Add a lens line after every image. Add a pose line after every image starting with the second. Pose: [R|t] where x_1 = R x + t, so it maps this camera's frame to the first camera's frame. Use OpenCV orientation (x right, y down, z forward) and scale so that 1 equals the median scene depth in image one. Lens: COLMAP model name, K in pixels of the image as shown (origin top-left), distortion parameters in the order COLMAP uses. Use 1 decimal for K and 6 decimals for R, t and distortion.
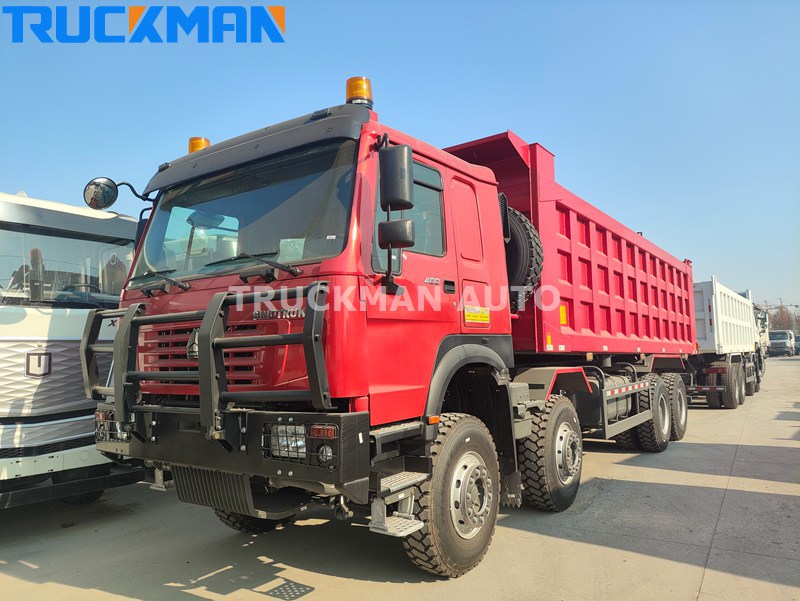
lens RADIAL K [[582.9, 0, 405.0], [0, 582.9, 300.7], [0, 0, 1]] dist [0.009510, -0.001272]
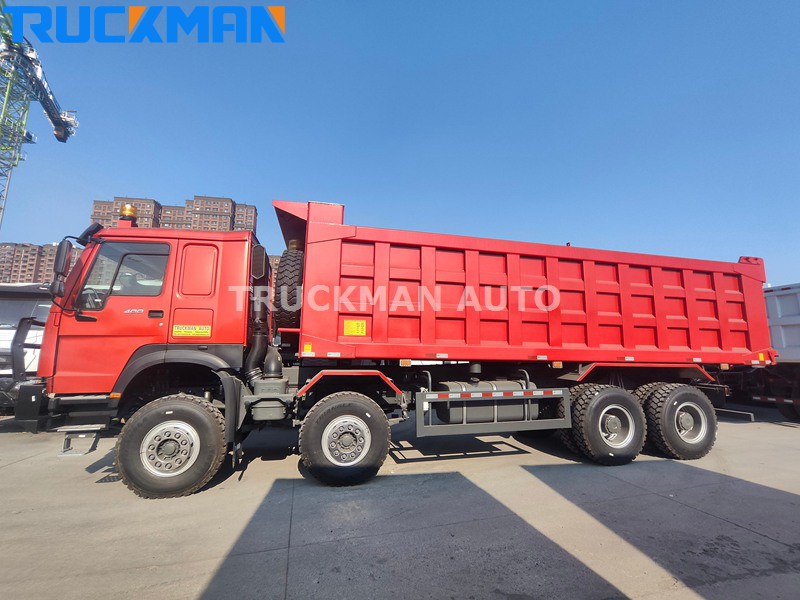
lens RADIAL K [[360.3, 0, 400.0], [0, 360.3, 300.0], [0, 0, 1]] dist [-0.012277, 0.000061]
pose [[0.754918, -0.069098, -0.652169, 1.128671], [0.037035, 0.997339, -0.062799, 0.022268], [0.654773, 0.023255, 0.755468, 0.631614]]
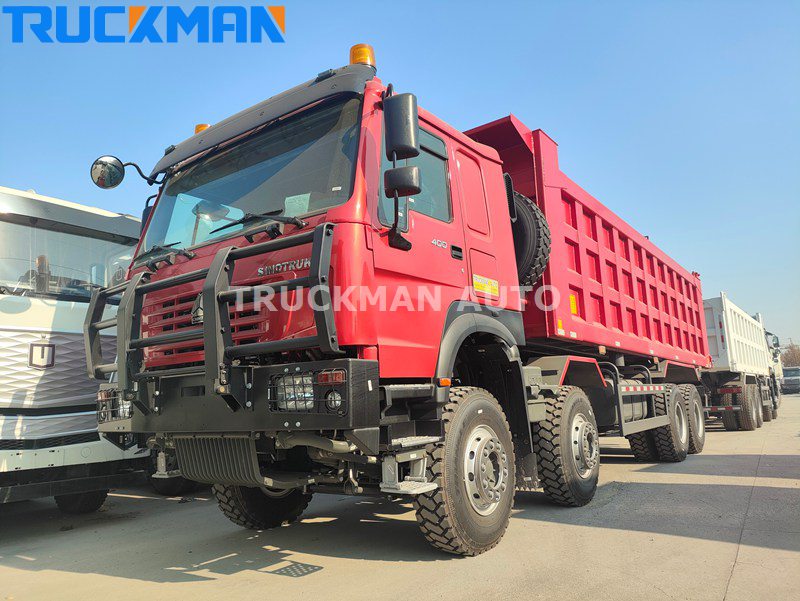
lens RADIAL K [[585.9, 0, 400.0], [0, 585.9, 300.5], [0, 0, 1]] dist [0.004278, -0.003579]
pose [[0.999679, -0.020861, -0.014399, -0.006951], [0.019642, 0.996587, -0.080174, 0.121956], [0.016023, 0.079865, 0.996677, 0.018241]]
